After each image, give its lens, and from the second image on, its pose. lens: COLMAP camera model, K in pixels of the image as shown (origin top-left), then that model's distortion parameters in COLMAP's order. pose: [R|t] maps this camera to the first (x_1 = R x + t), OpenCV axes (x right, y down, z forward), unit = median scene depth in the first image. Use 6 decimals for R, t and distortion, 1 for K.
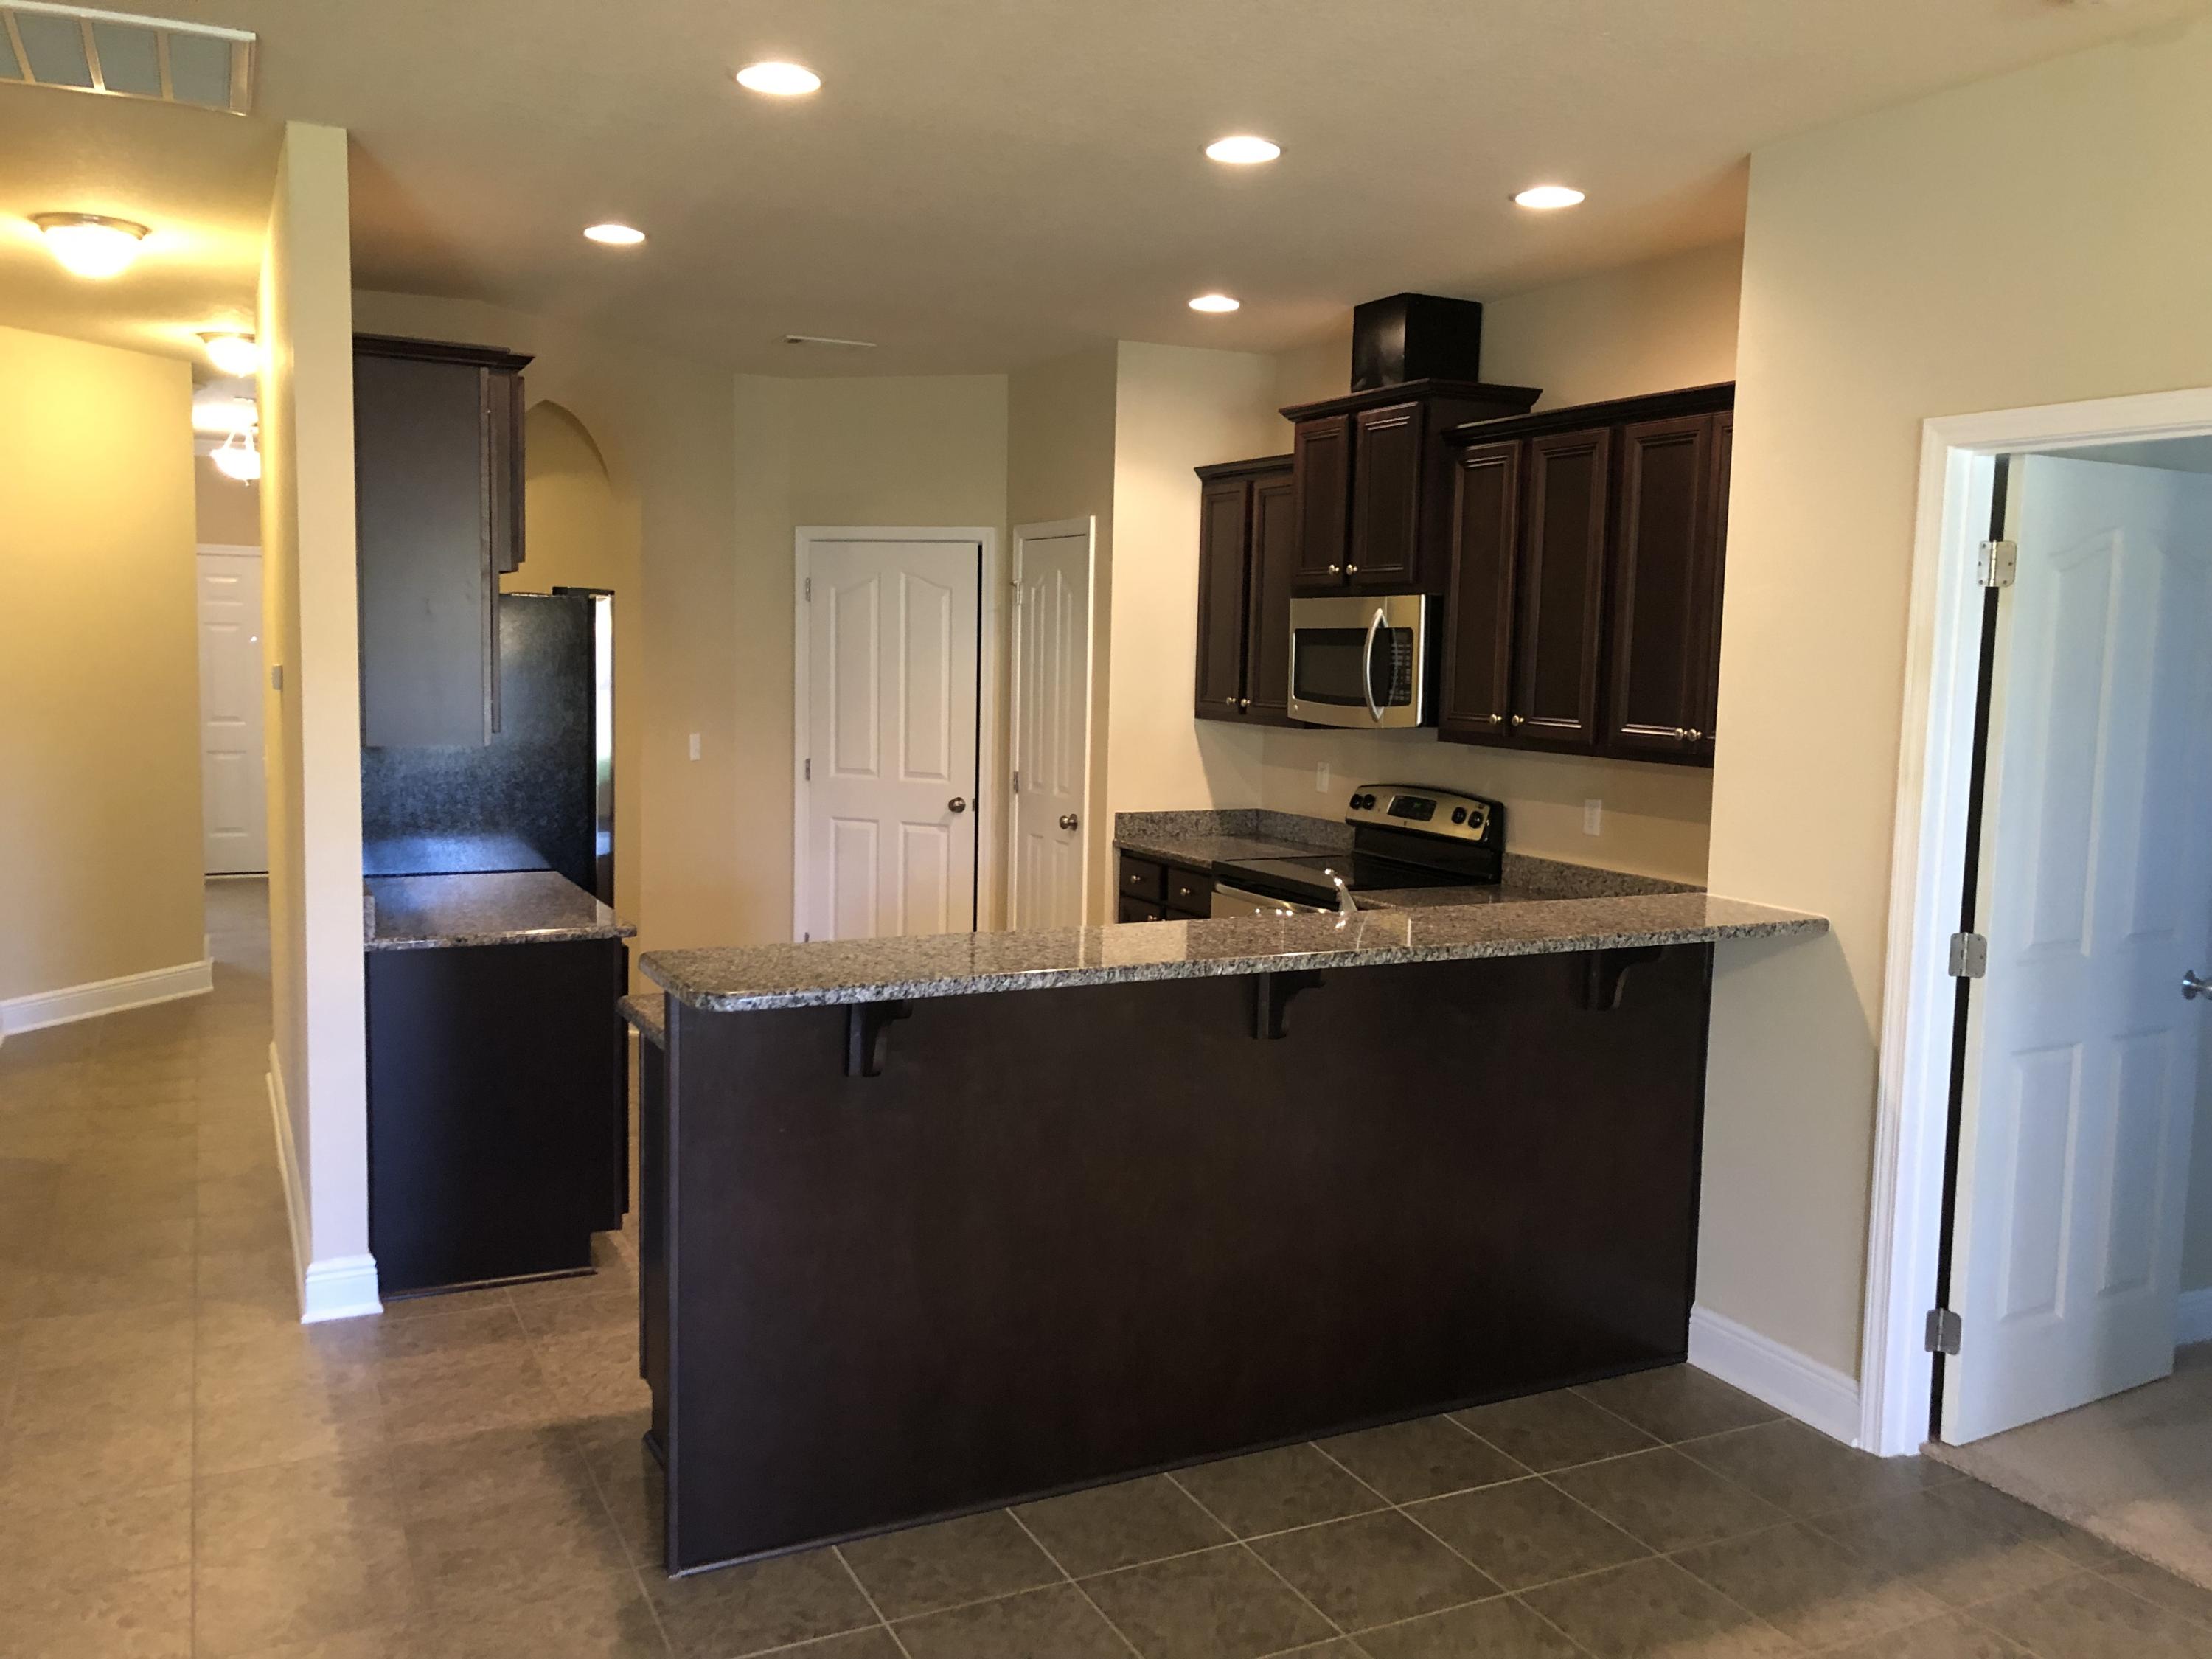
lens RADIAL K [[1792.2, 0, 1106.0], [0, 1792.2, 829.5], [0, 0, 1]] dist [0.193693, -0.002662]
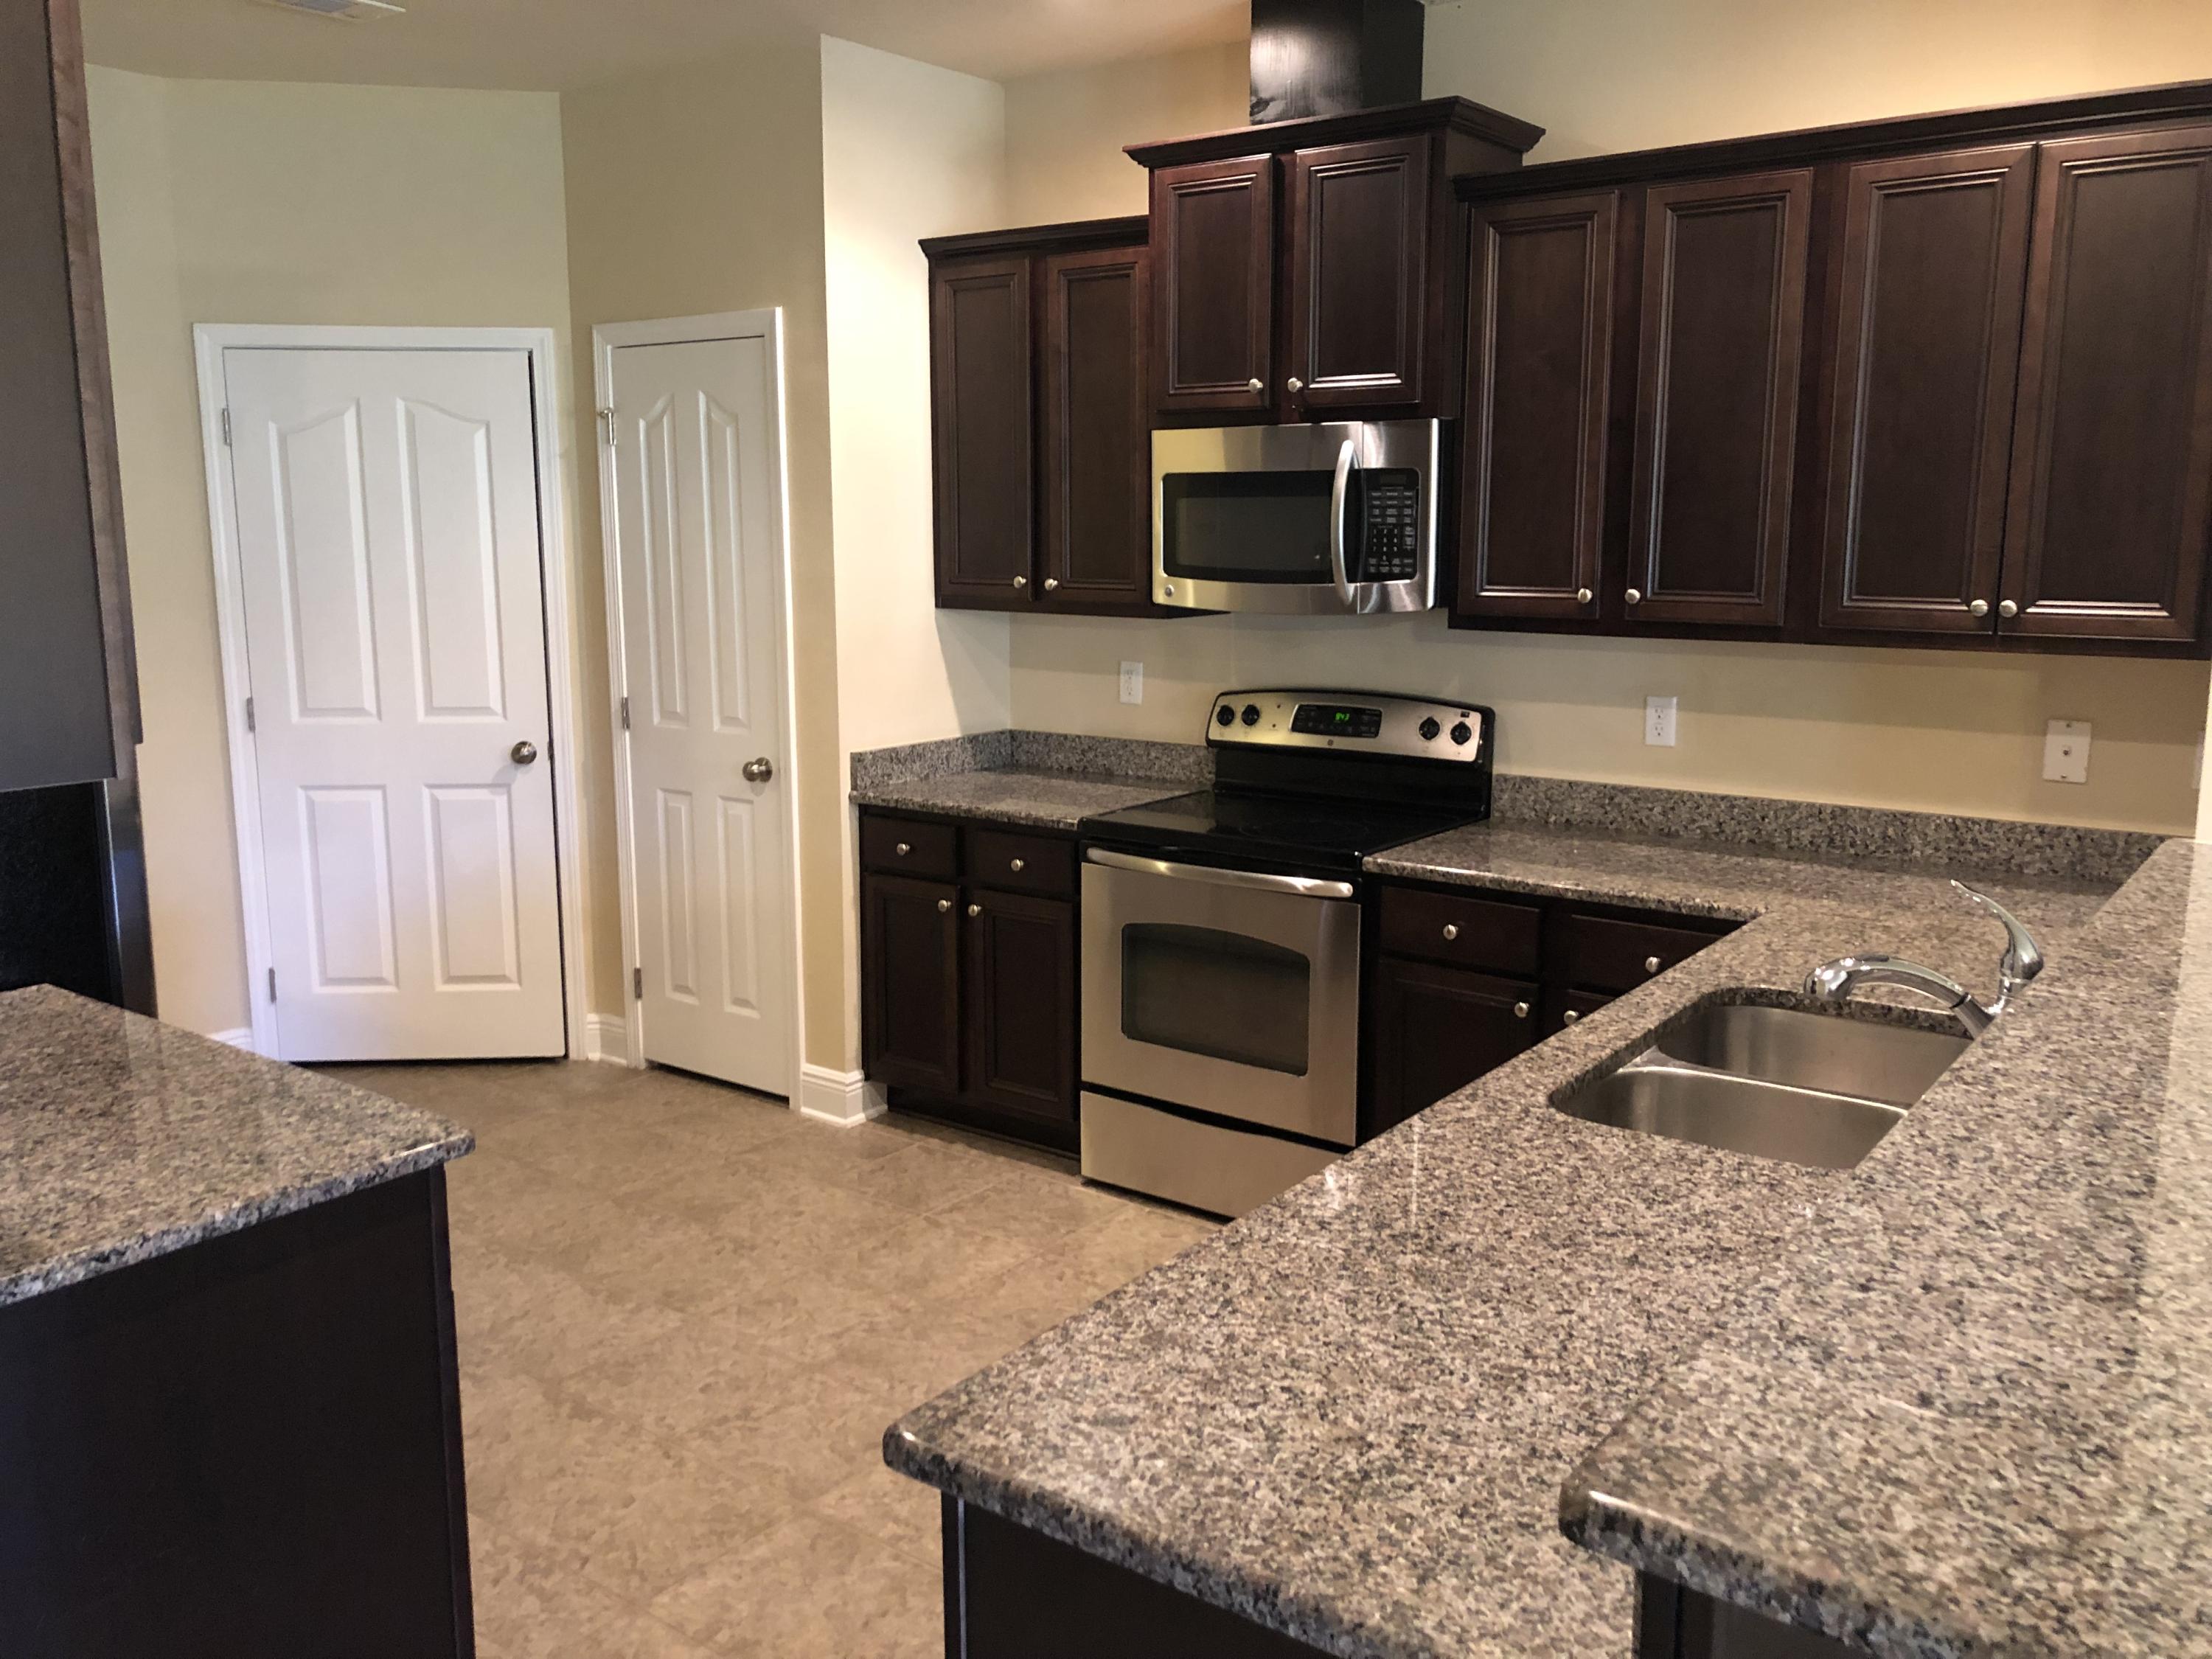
lens RADIAL K [[1814.0, 0, 1104.2], [0, 1814.0, 856.0], [0, 0, 1]] dist [0.032525, -0.008508]
pose [[0.896741, -0.105605, 0.429772, -0.235100], [0.067451, 0.992380, 0.103109, -0.039713], [-0.437386, -0.063474, 0.897031, 0.379613]]
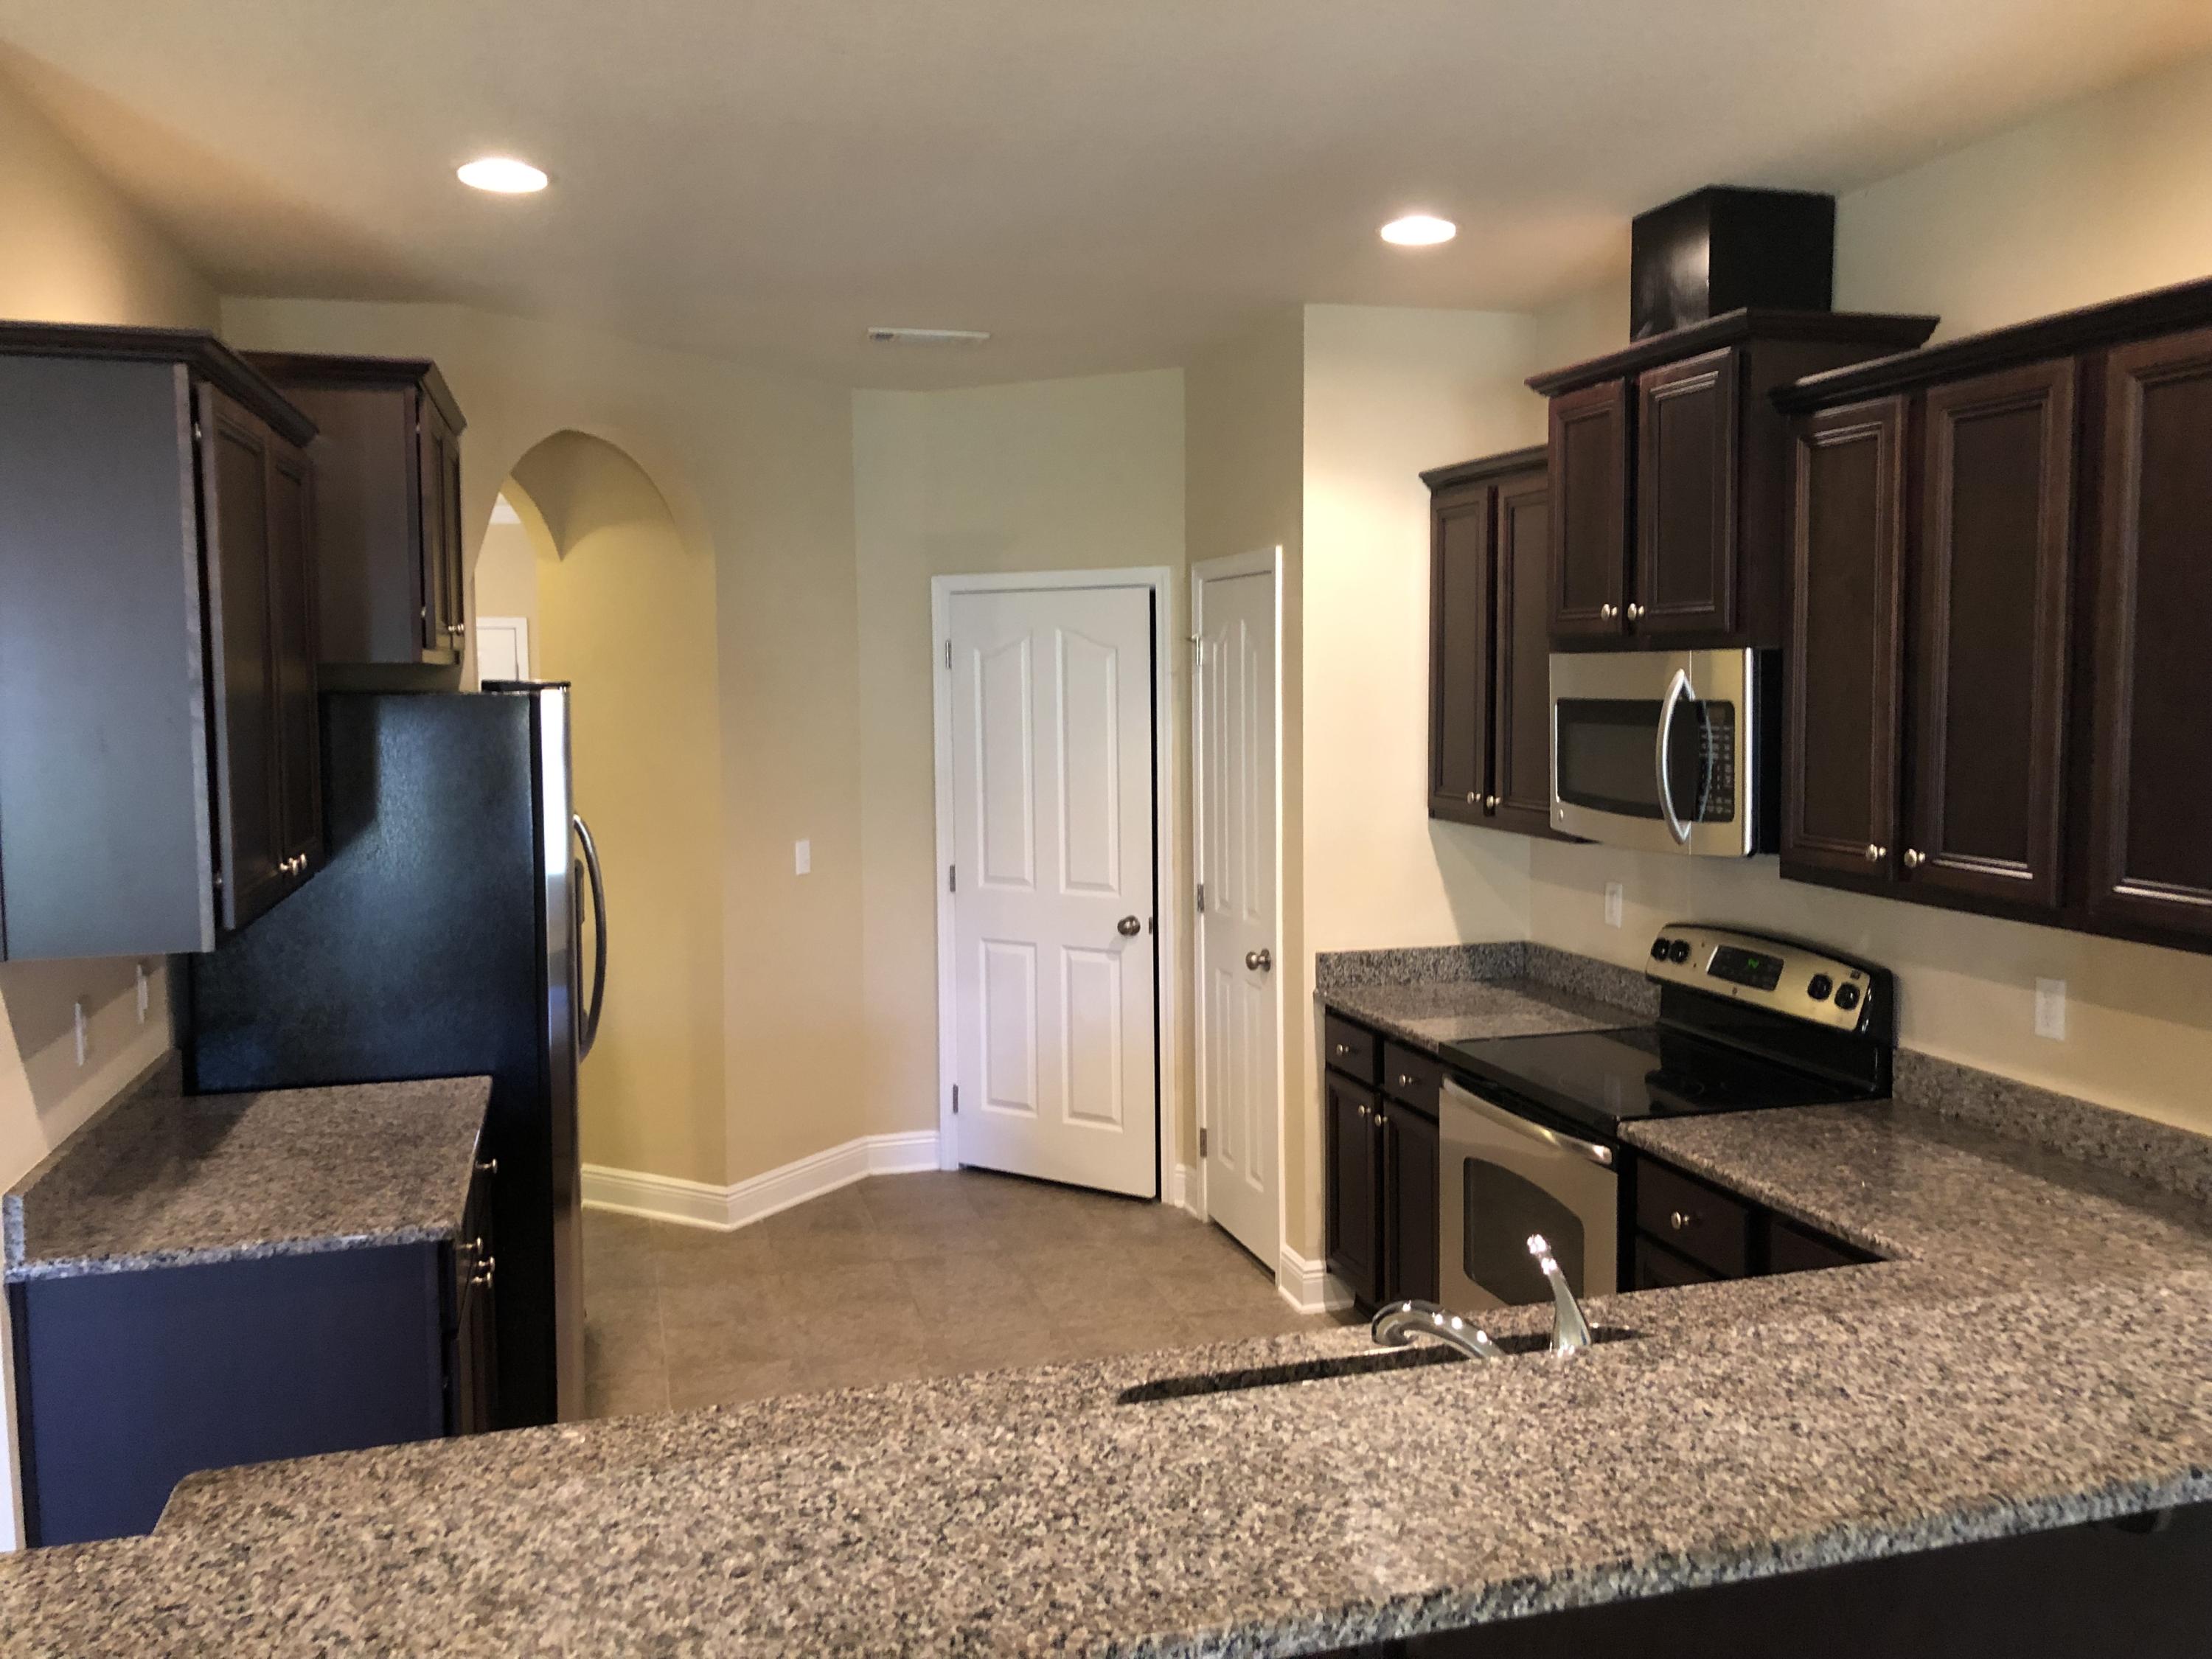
lens RADIAL K [[1810.9, 0, 1089.5], [0, 1810.9, 817.6], [0, 0, 1]] dist [0.036207, -0.007159]
pose [[0.980924, -0.015864, -0.193744, 0.064944], [0.011196, 0.999621, -0.025162, -0.052193], [0.194070, 0.022513, 0.980729, 0.302561]]
